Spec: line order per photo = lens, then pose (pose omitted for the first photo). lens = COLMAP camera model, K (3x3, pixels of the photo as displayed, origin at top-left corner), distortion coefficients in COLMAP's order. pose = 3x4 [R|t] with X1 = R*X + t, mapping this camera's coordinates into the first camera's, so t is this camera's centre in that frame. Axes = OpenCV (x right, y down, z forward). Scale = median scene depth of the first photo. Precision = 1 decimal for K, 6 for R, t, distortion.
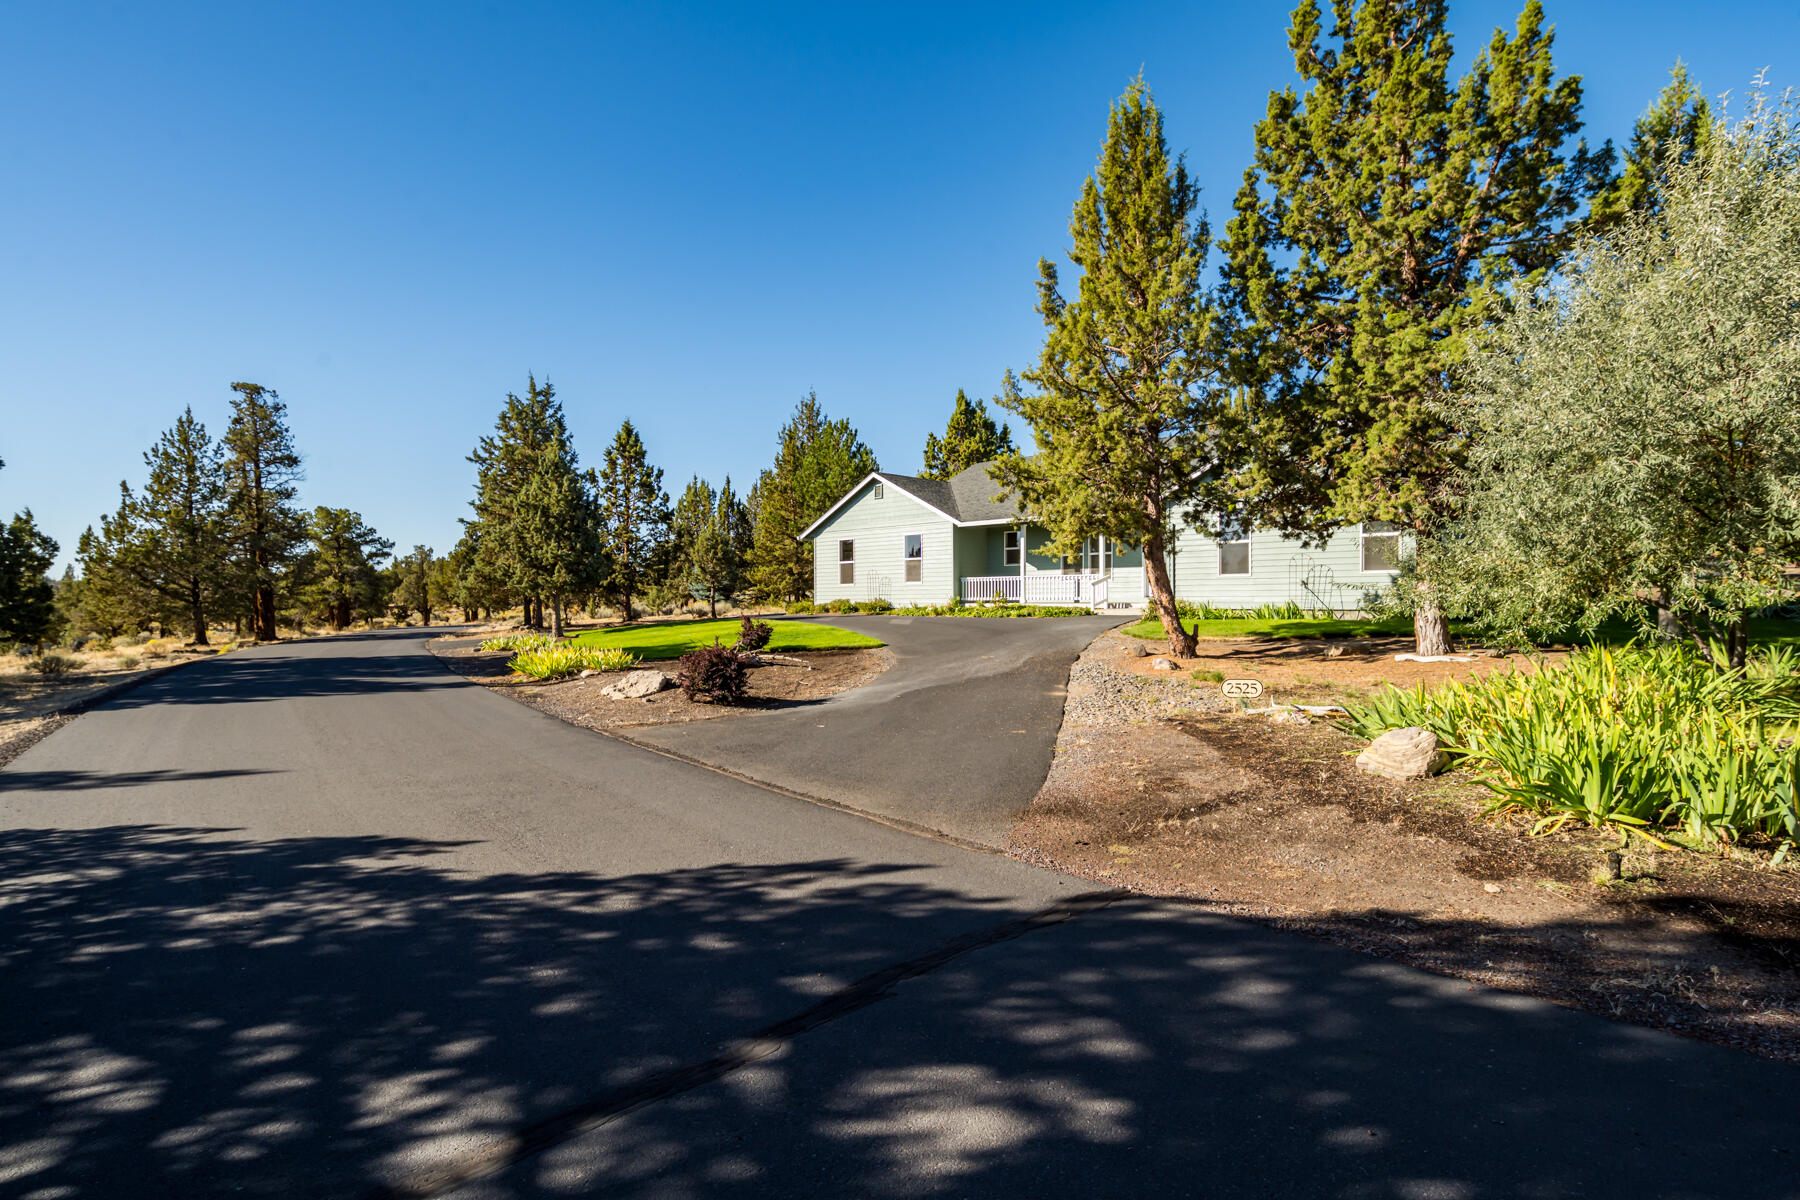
lens RADIAL K [[915.9, 0, 903.3], [0, 915.9, 591.6], [0, 0, 1]] dist [-0.001622, 0.001601]
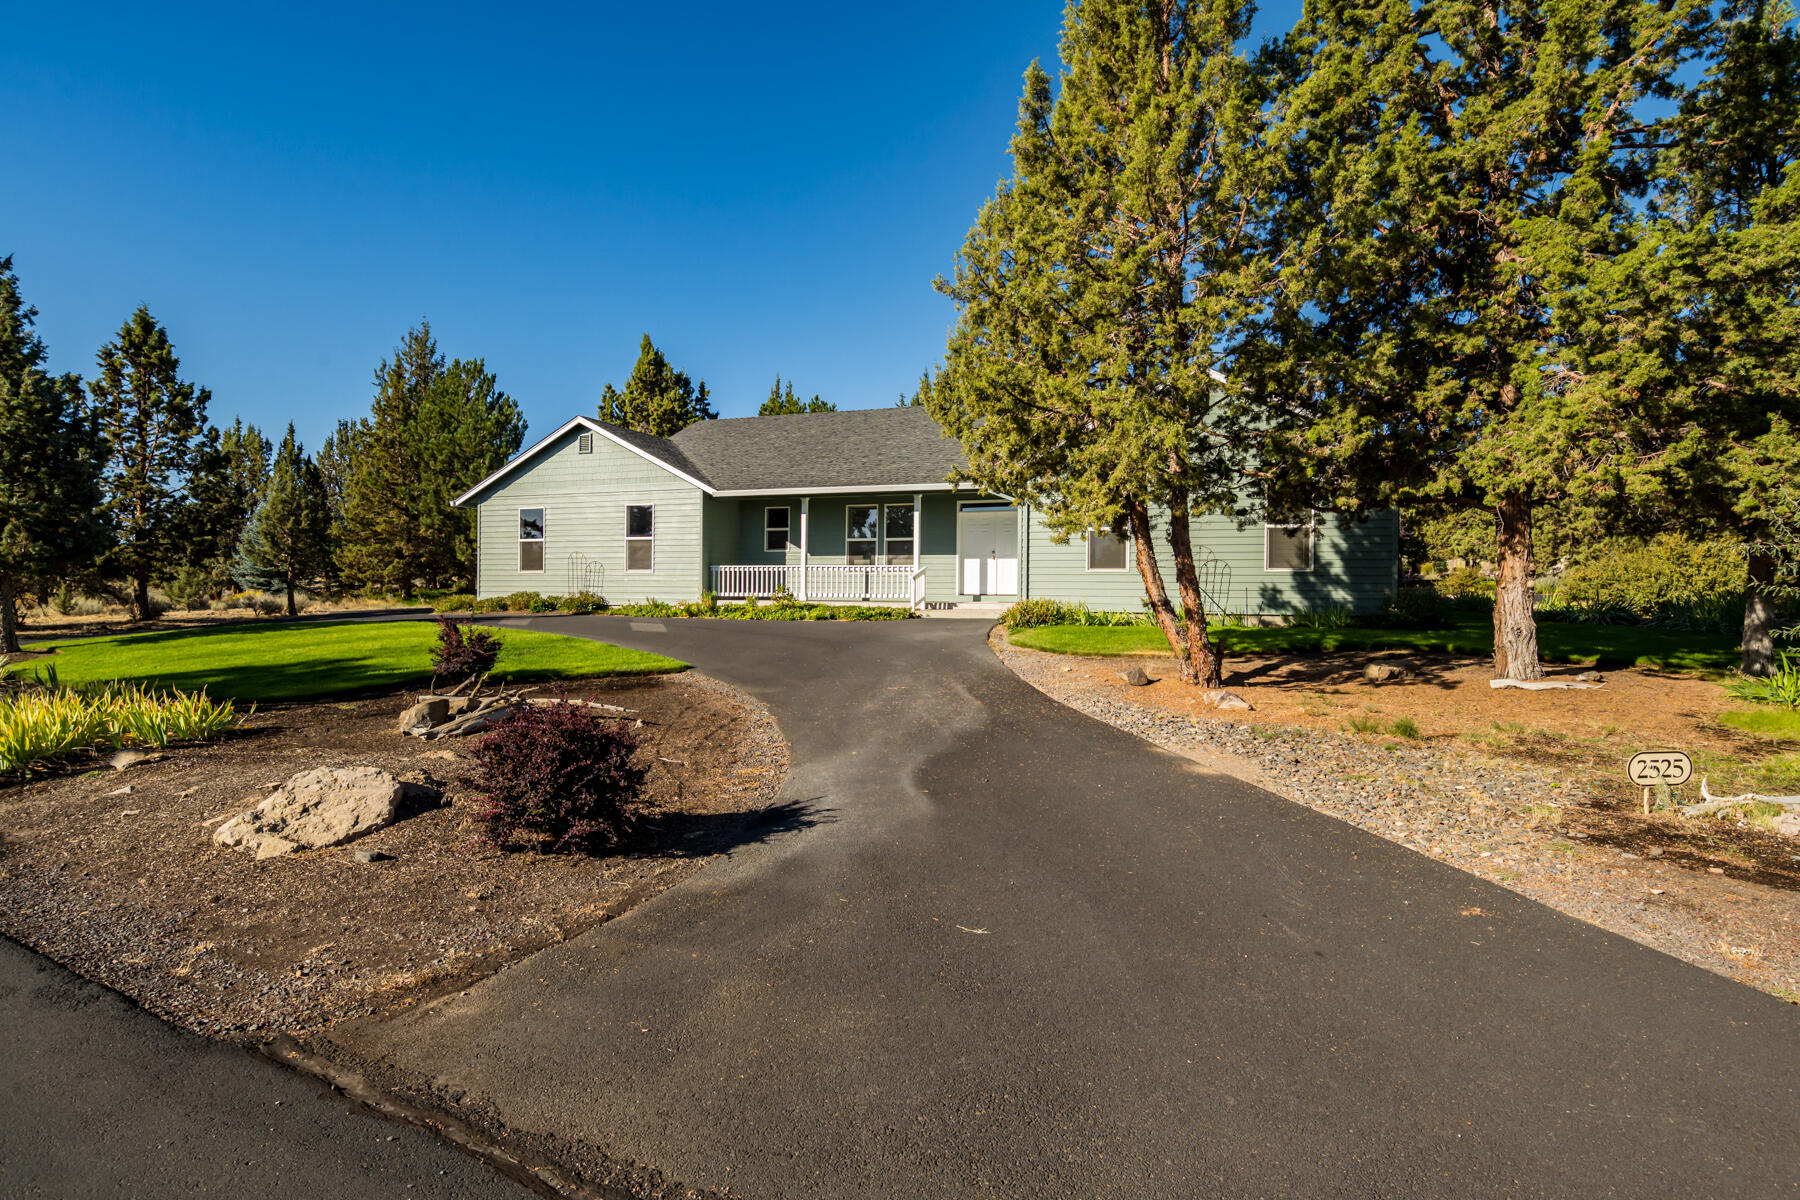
lens RADIAL K [[924.1, 0, 900.0], [0, 924.1, 600.0], [0, 0, 1]] dist [-0.005467, 0.002224]
pose [[0.911865, 0.010558, 0.410354, -0.081836], [-0.016957, 0.999785, 0.011958, 0.000961], [-0.410139, -0.017862, 0.911848, 0.192781]]
